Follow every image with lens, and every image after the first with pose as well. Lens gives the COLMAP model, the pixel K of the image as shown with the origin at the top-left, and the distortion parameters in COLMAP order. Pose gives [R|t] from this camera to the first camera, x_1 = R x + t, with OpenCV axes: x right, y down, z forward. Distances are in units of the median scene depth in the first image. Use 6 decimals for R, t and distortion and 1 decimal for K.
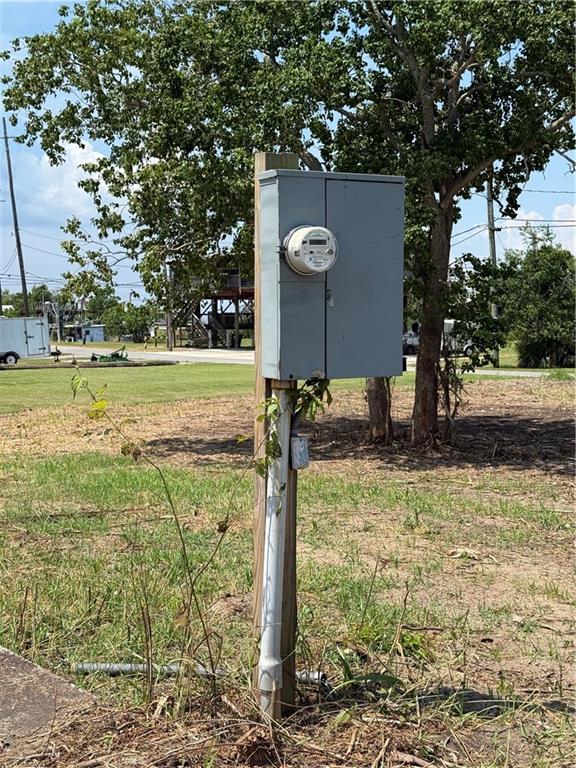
lens RADIAL K [[1106.1, 0, 306.0], [0, 1106.1, 345.0], [0, 0, 1]] dist [0.195107, 0.000000]
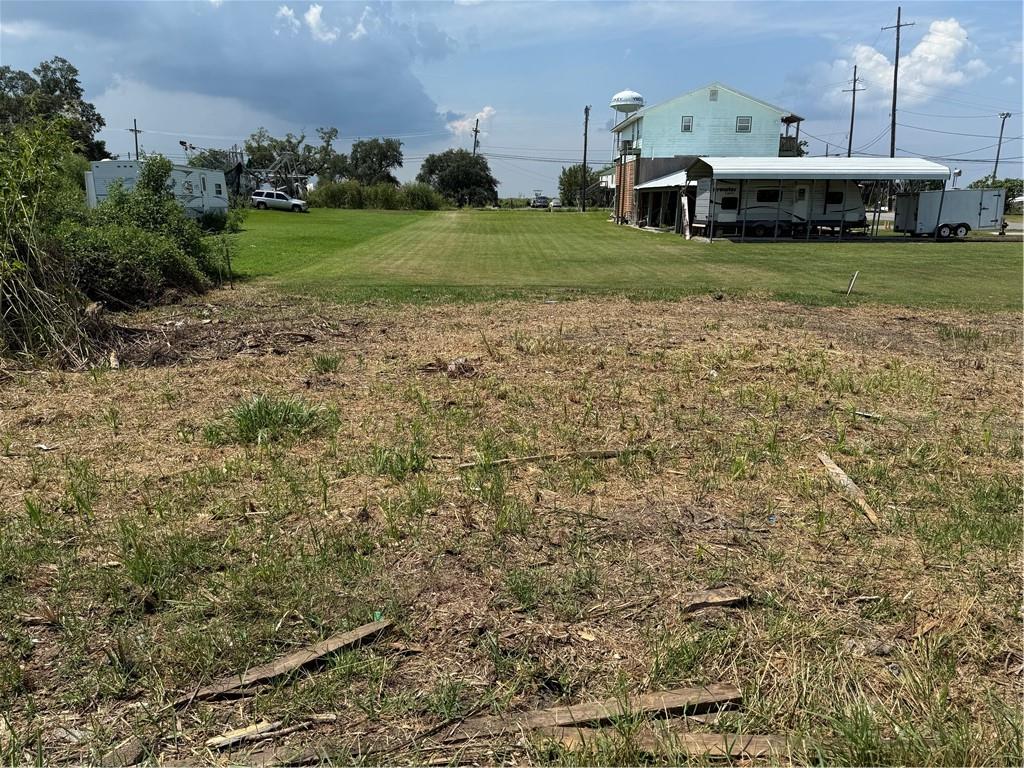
lens RADIAL K [[728.4, 0, 511.6], [0, 728.4, 394.4], [0, 0, 1]] dist [0.076714, -0.089790]
pose [[0.822164, 0.167771, -0.543966, -0.652098], [-0.030276, 0.967118, 0.252520, -0.001724], [0.568445, -0.191144, 0.800209, 0.598171]]
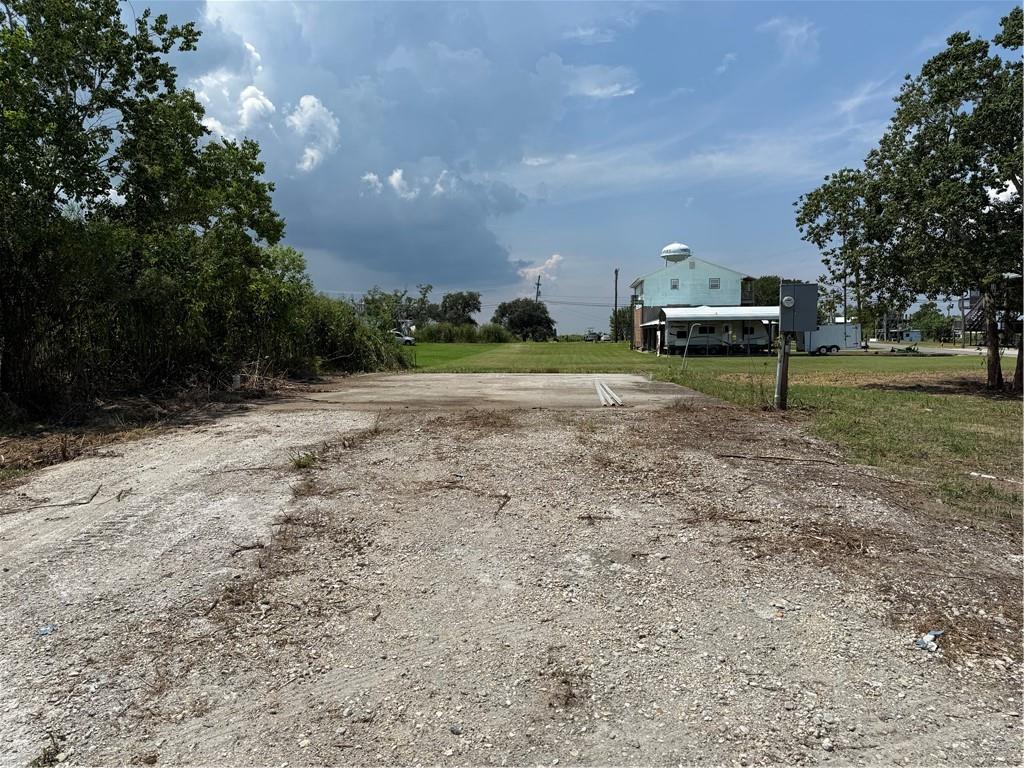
lens RADIAL K [[728.4, 0, 495.3], [0, 728.4, 385.3], [0, 0, 1]] dist [0.076714, -0.089790]
pose [[0.751621, 0.057421, -0.657091, 0.236192], [-0.020057, 0.997733, 0.064246, 0.016331], [0.659290, -0.035109, 0.751068, -0.434582]]
